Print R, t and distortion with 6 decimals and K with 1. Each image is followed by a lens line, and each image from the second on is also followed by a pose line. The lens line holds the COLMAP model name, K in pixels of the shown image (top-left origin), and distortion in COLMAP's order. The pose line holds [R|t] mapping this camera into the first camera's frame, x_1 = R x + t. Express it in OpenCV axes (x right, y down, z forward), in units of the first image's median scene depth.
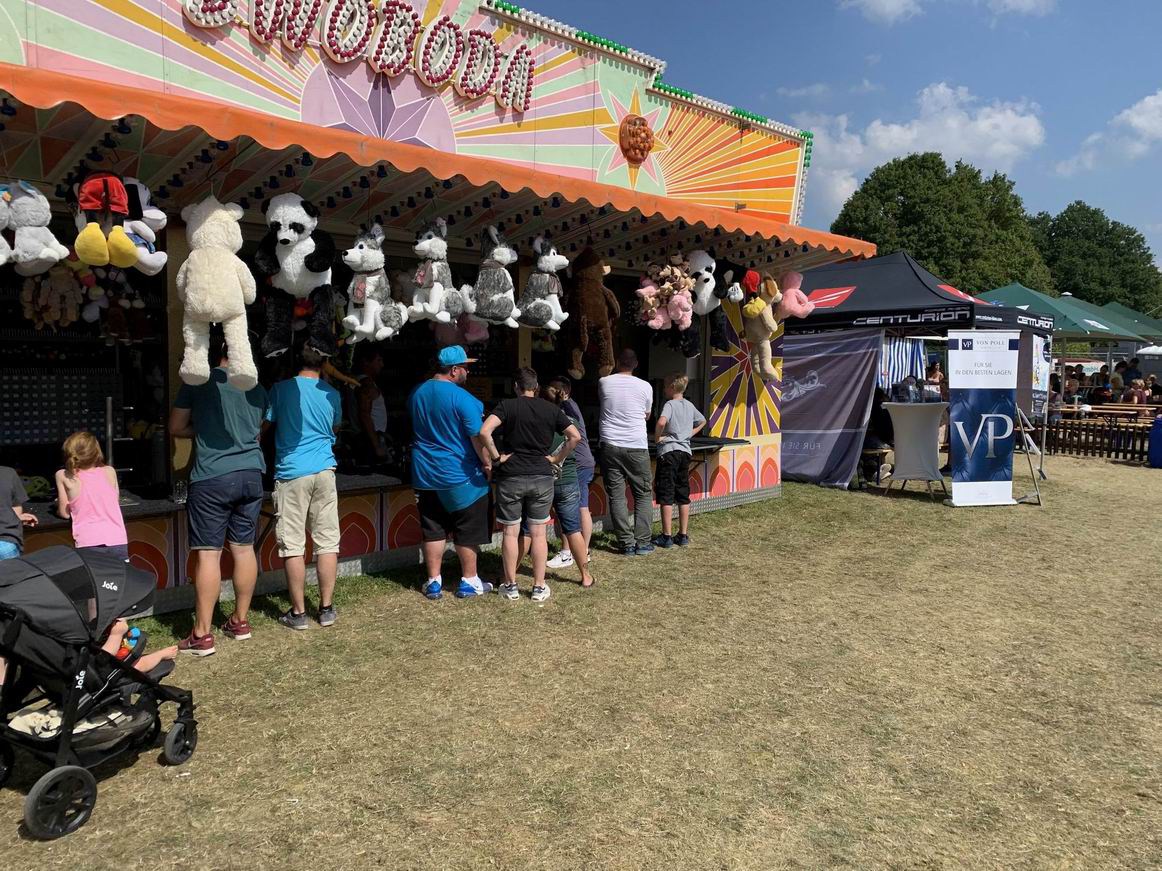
lens RADIAL K [[883.0, 0, 586.5], [0, 883.0, 444.5], [0, 0, 1]] dist [0.037530, -0.039637]
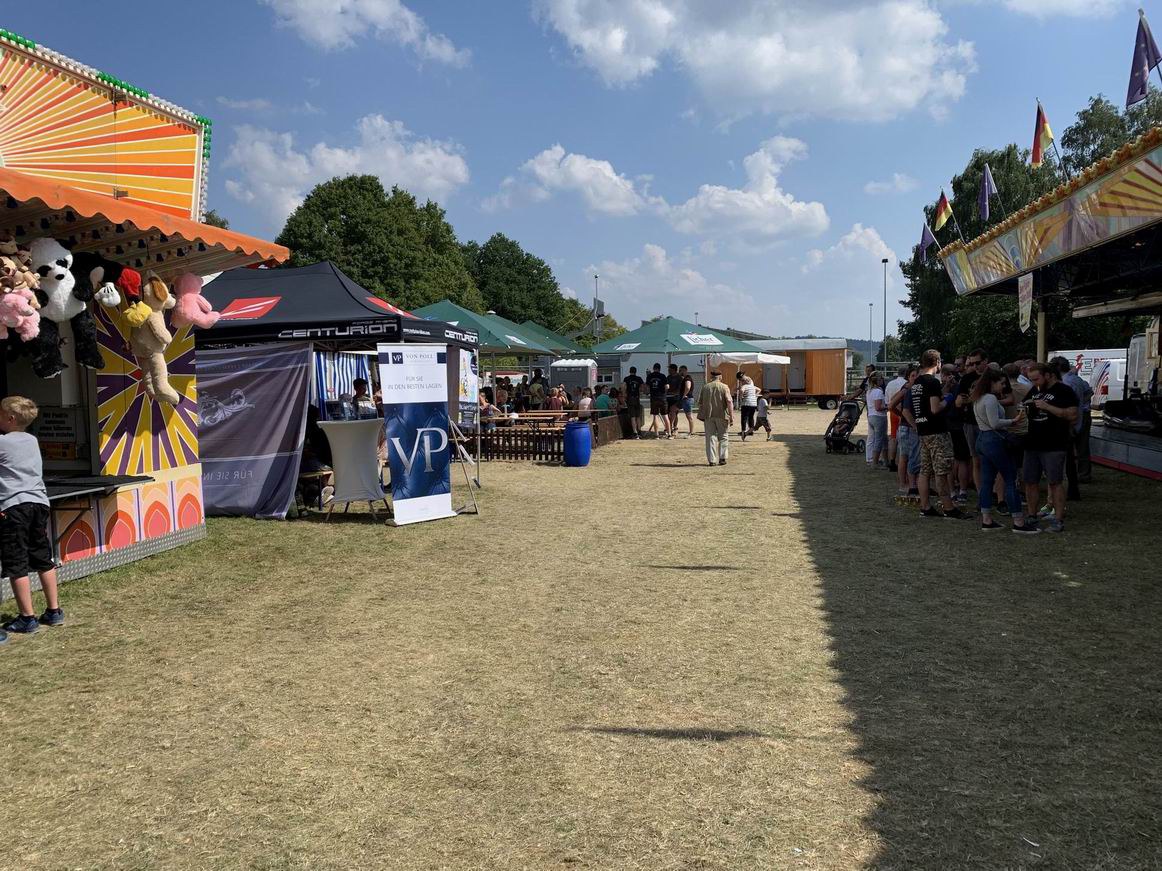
lens RADIAL K [[883.0, 0, 563.6], [0, 883.0, 436.5], [0, 0, 1]] dist [0.037530, -0.039637]
pose [[0.845994, -0.059717, 0.529838, 0.068489], [0.074762, 0.997177, -0.006983, -0.007058], [-0.527925, 0.045519, 0.848070, 0.091467]]
